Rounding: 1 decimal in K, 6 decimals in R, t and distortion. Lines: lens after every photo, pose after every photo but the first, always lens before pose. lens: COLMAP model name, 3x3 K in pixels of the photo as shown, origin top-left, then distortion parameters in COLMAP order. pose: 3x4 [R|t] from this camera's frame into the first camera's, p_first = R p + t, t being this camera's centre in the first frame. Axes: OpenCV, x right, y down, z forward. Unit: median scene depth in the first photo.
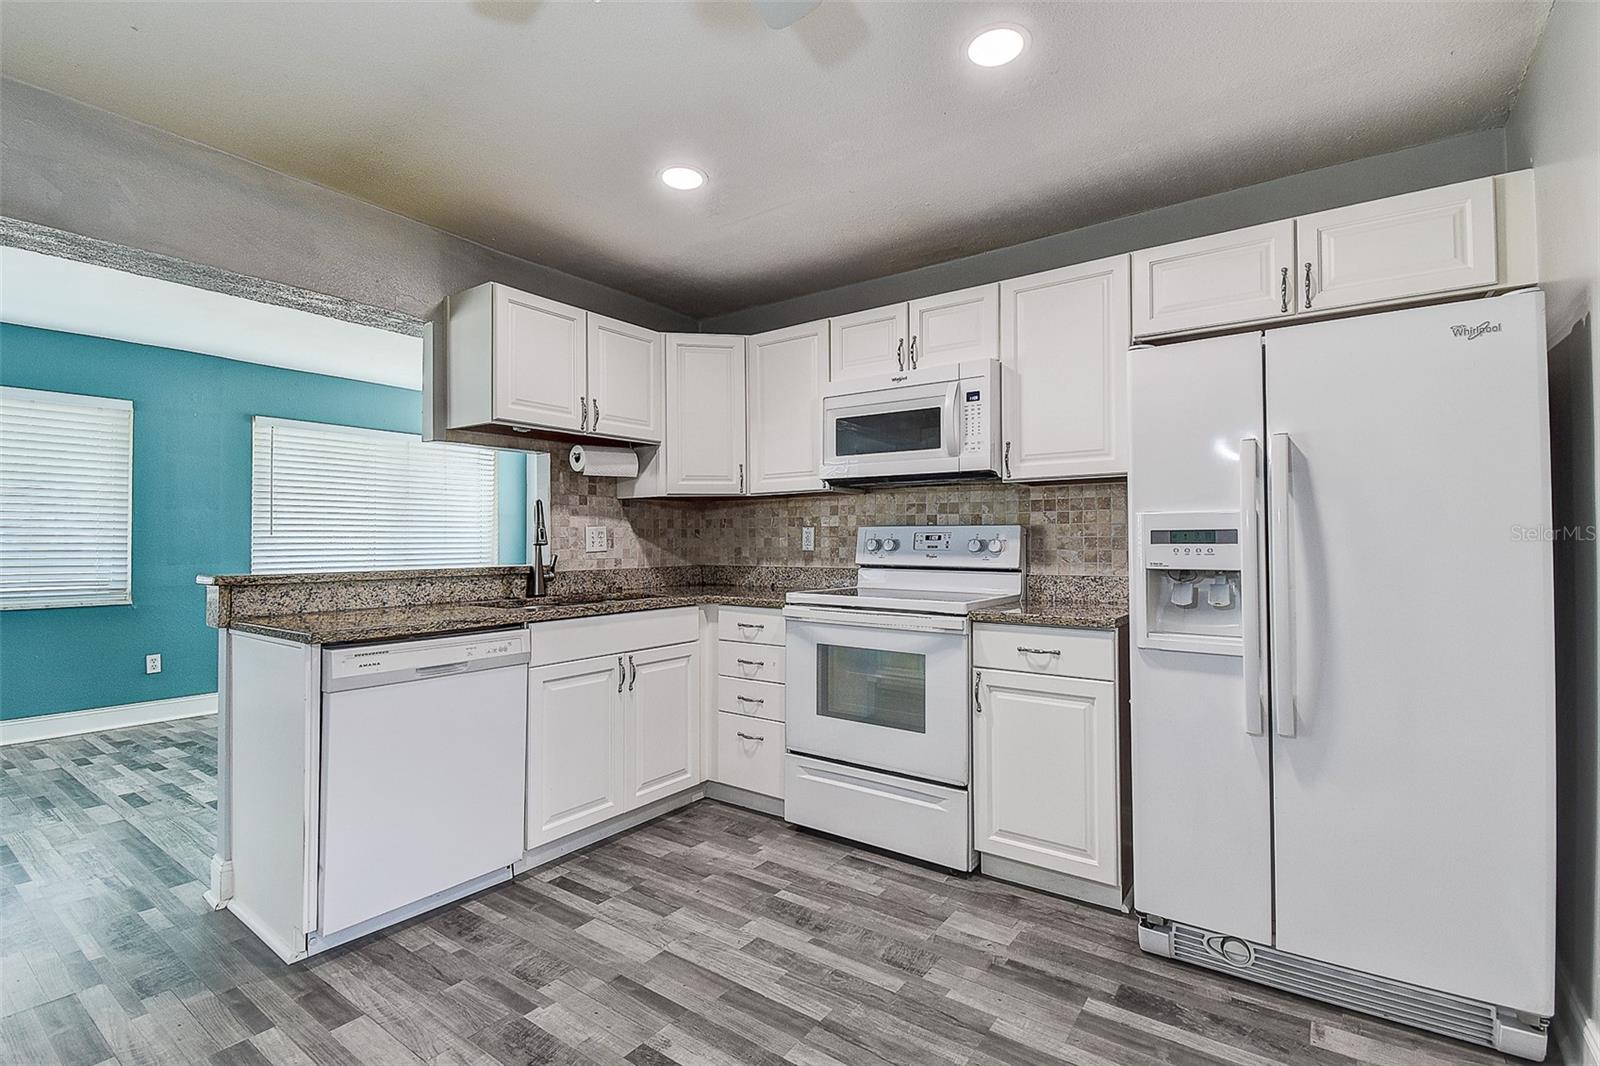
lens RADIAL K [[727.6, 0, 799.0], [0, 727.6, 526.6], [0, 0, 1]] dist [0.023388, -0.019407]
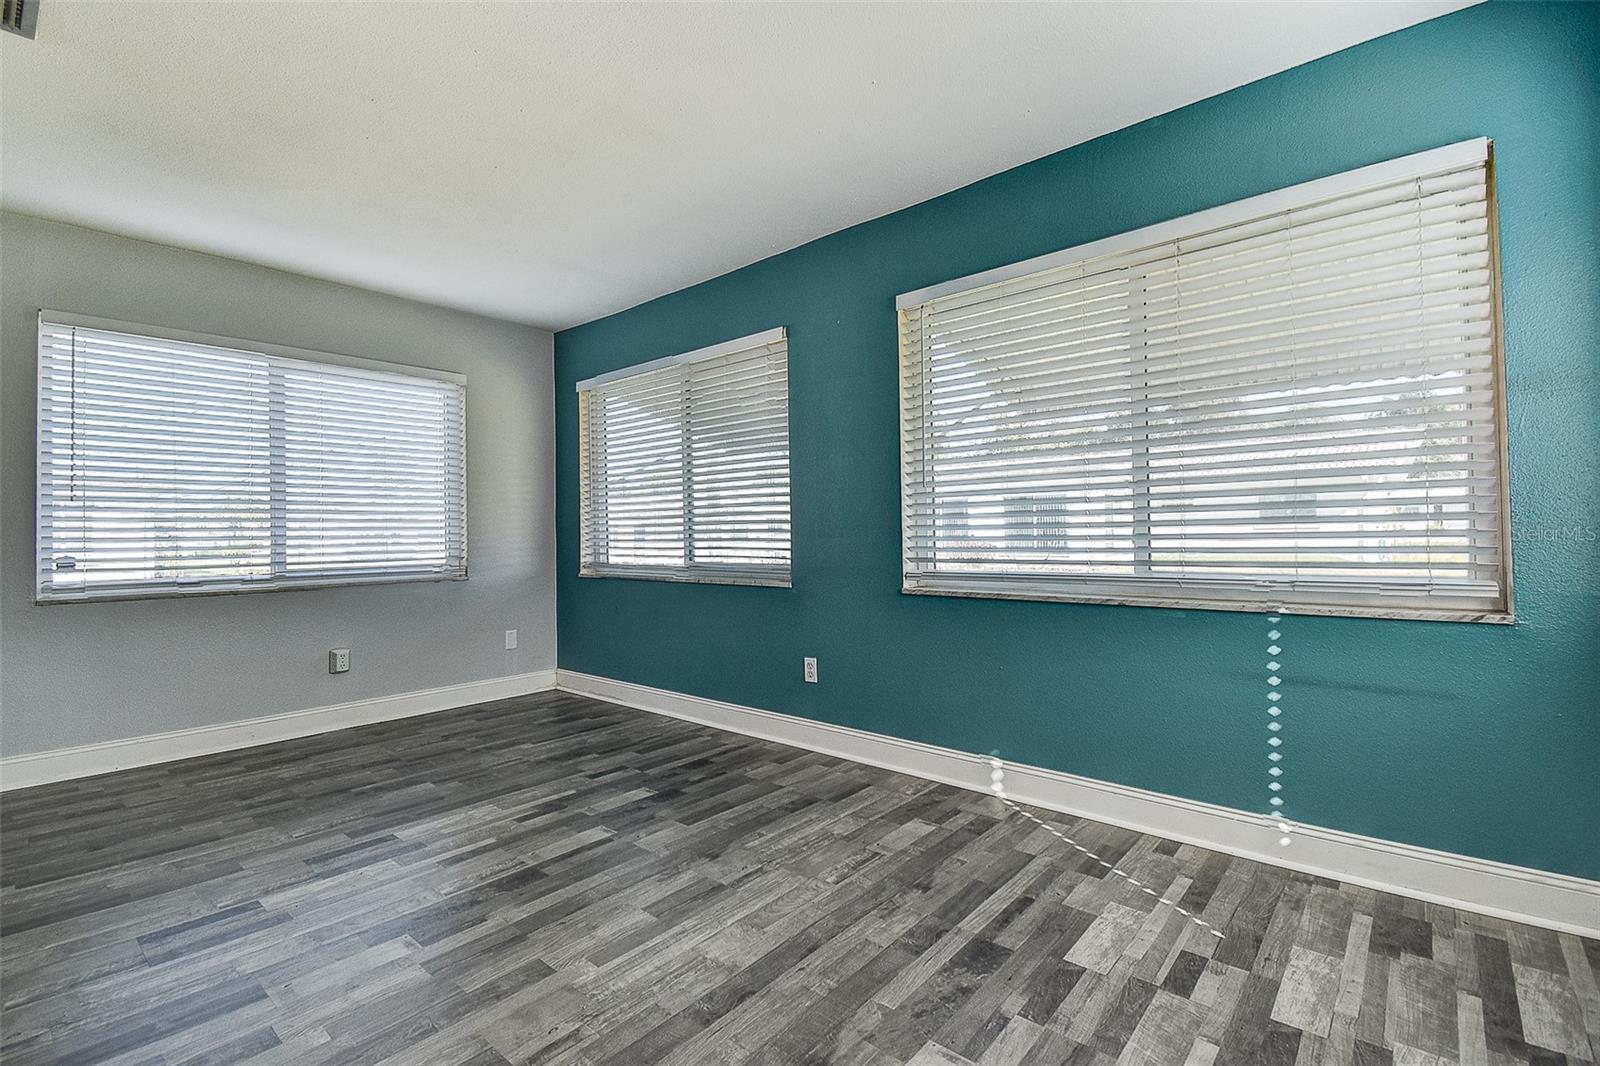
lens RADIAL K [[727.6, 0, 795.4], [0, 727.6, 510.8], [0, 0, 1]] dist [0.023388, -0.019407]
pose [[-0.091916, -0.024601, -0.995463, -0.225655], [0.033368, 0.999057, -0.027771, 0.074912], [0.995208, -0.035769, -0.091009, 1.721241]]
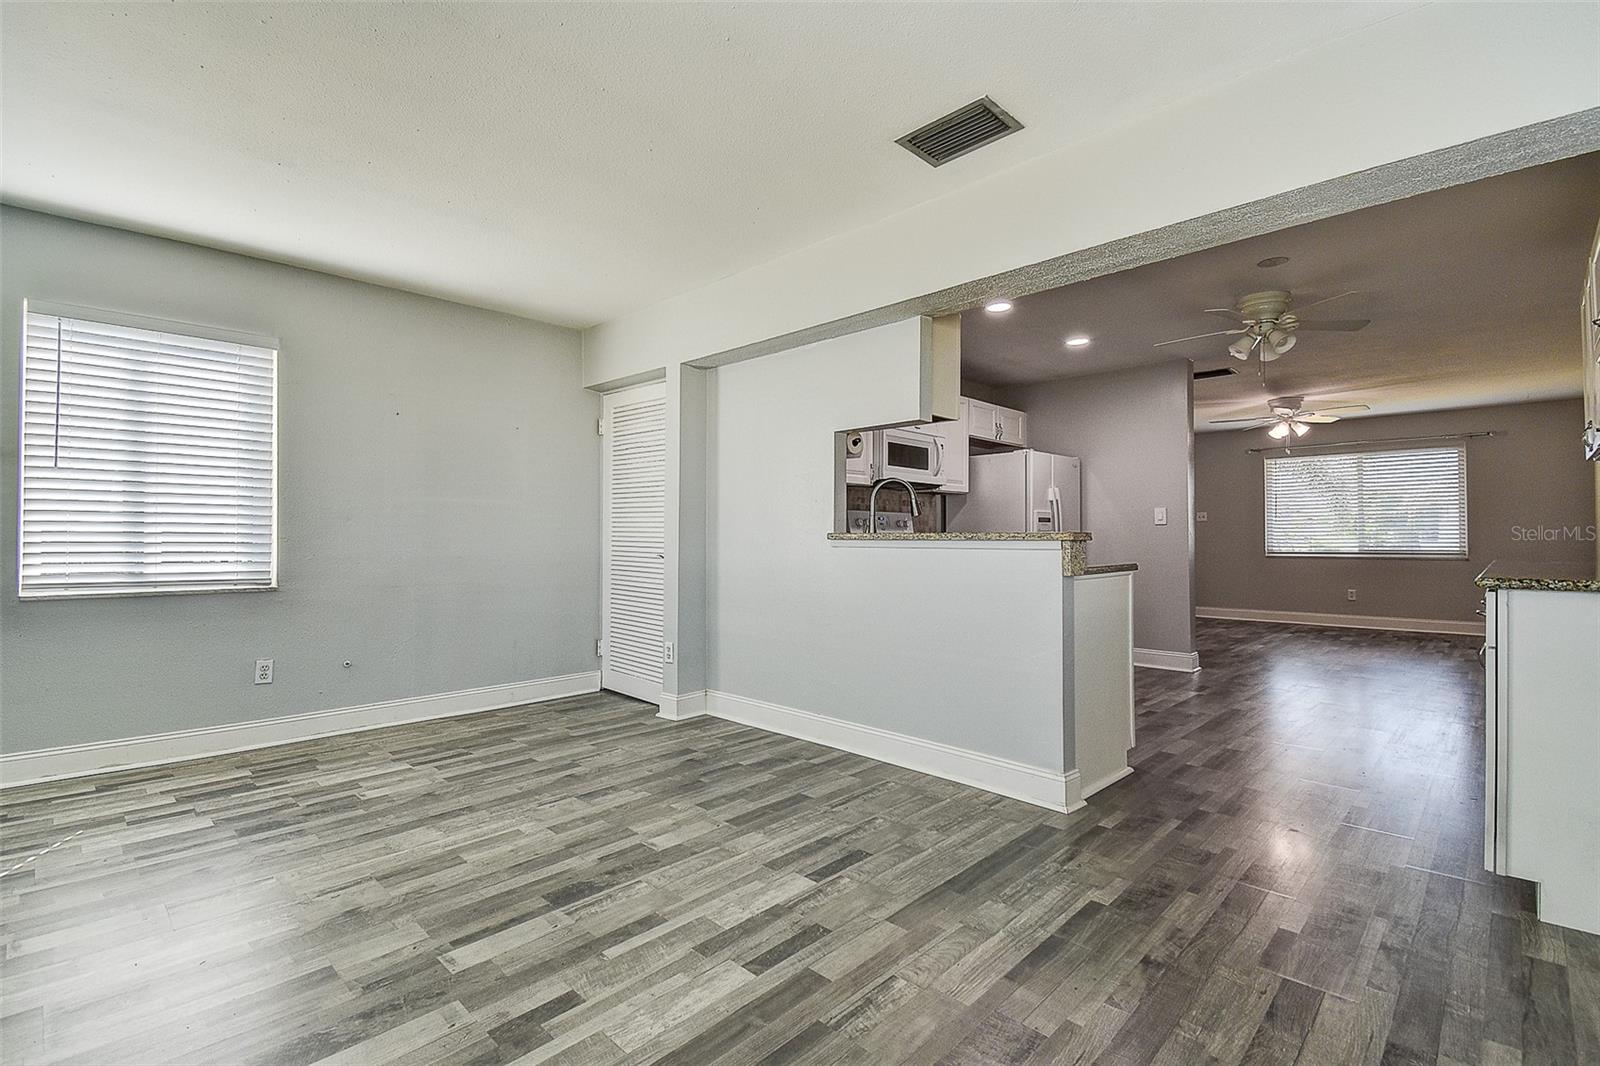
lens RADIAL K [[727.6, 0, 789.6], [0, 727.6, 528.5], [0, 0, 1]] dist [0.023388, -0.019407]
pose [[0.154582, 0.014513, 0.987873, -1.654488], [-0.018415, 0.999761, -0.011806, 0.066722], [-0.987808, -0.016367, 0.154812, 1.033078]]
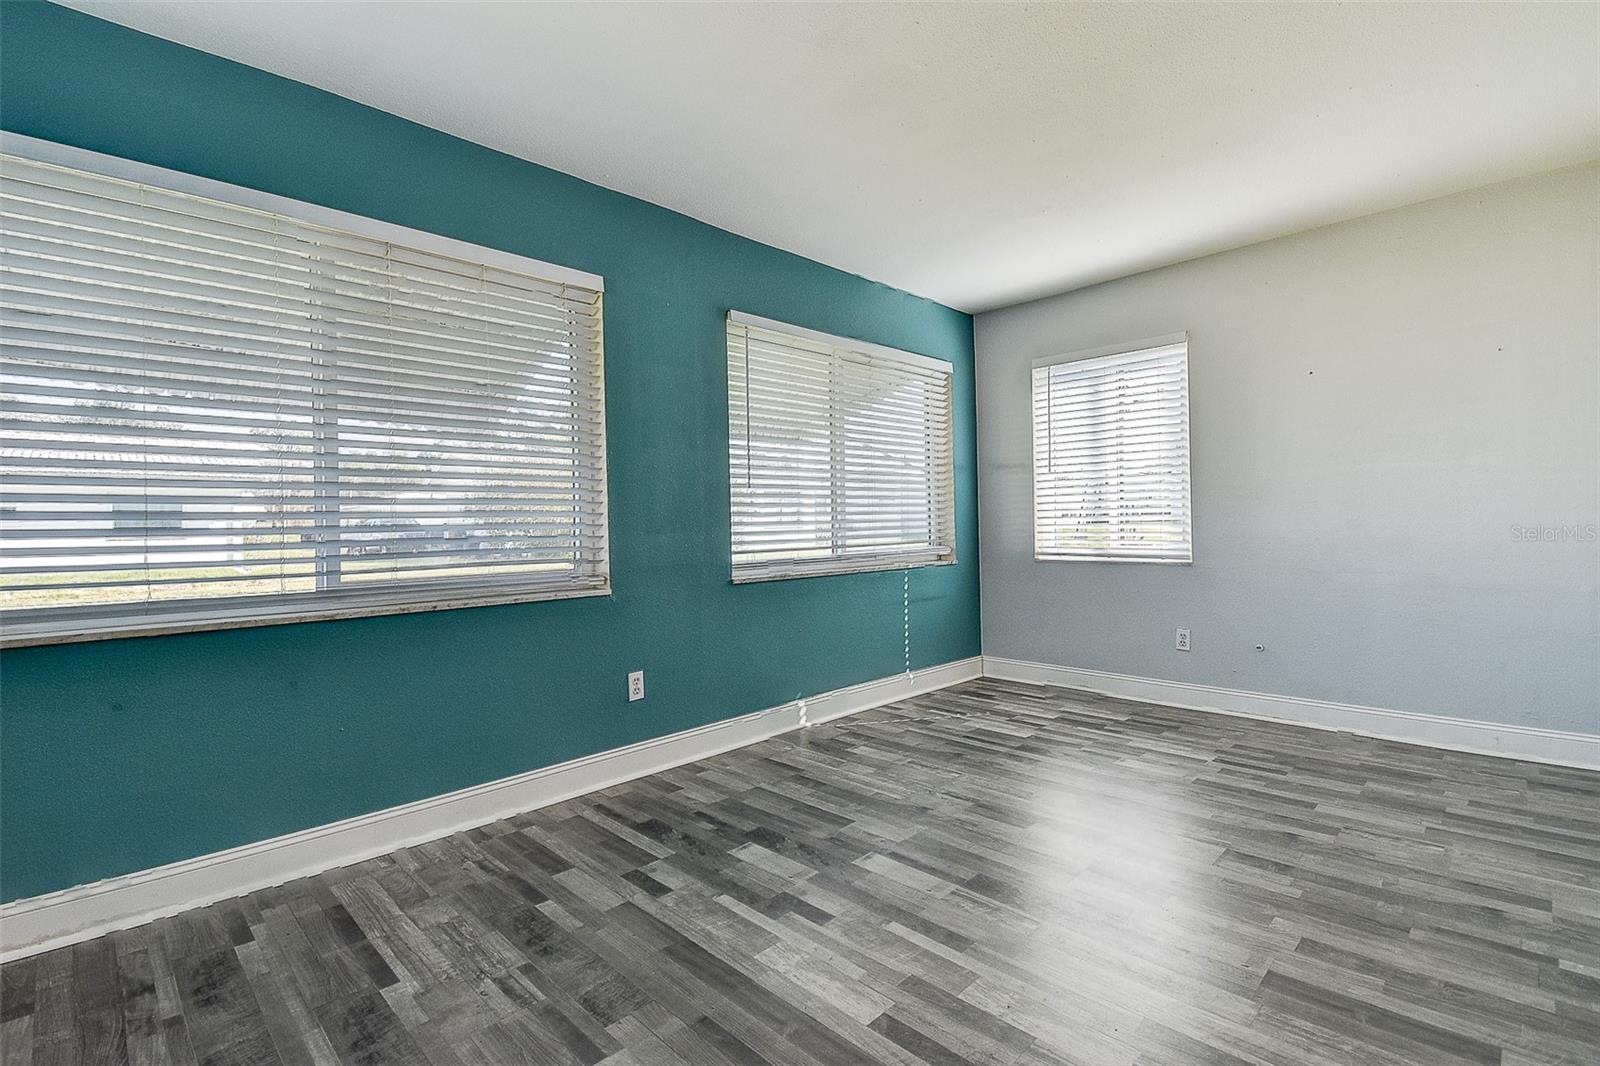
lens RADIAL K [[727.6, 0, 803.4], [0, 727.6, 511.5], [0, 0, 1]] dist [0.023388, -0.019407]
pose [[0.986931, -0.018675, -0.160056, -1.022946], [0.018932, 0.999821, 0.000086, 0.058222], [0.160026, -0.003115, 0.987108, 0.627923]]
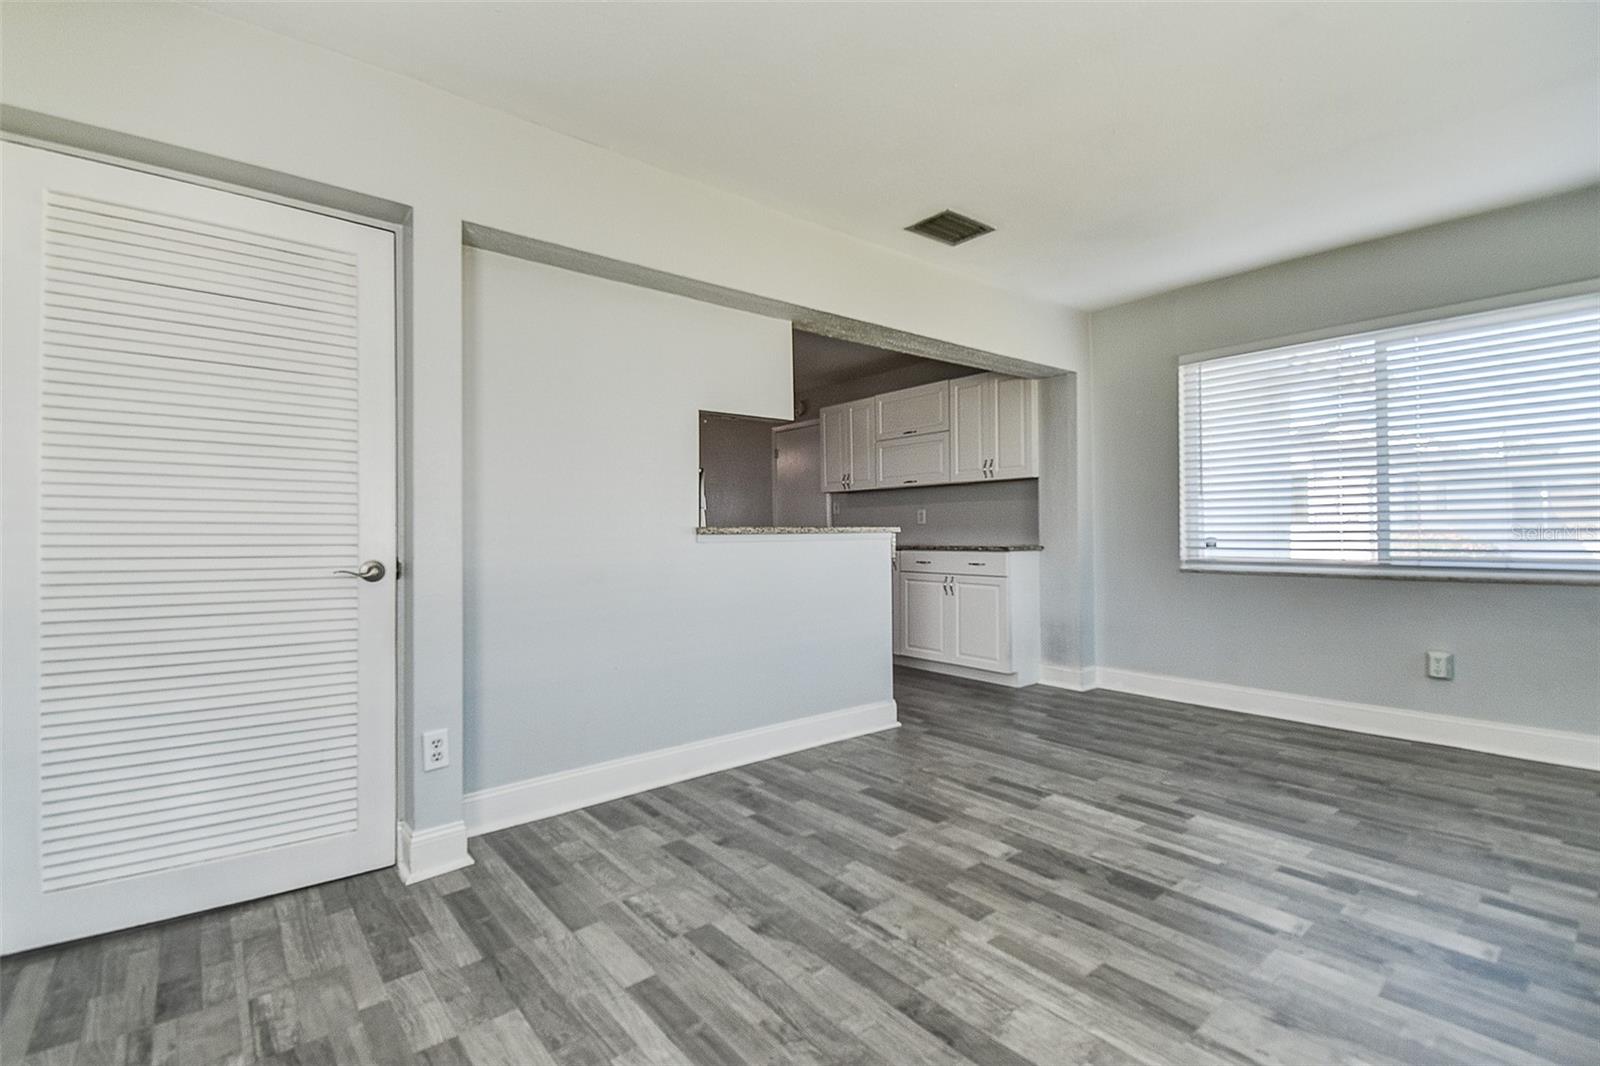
lens RADIAL K [[727.6, 0, 798.0], [0, 727.6, 531.5], [0, 0, 1]] dist [0.023388, -0.019407]
pose [[-0.966714, 0.010949, 0.255625, -0.828665], [0.006982, 0.999841, -0.016419, 0.084207], [-0.255764, -0.014088, -0.966636, 2.146677]]
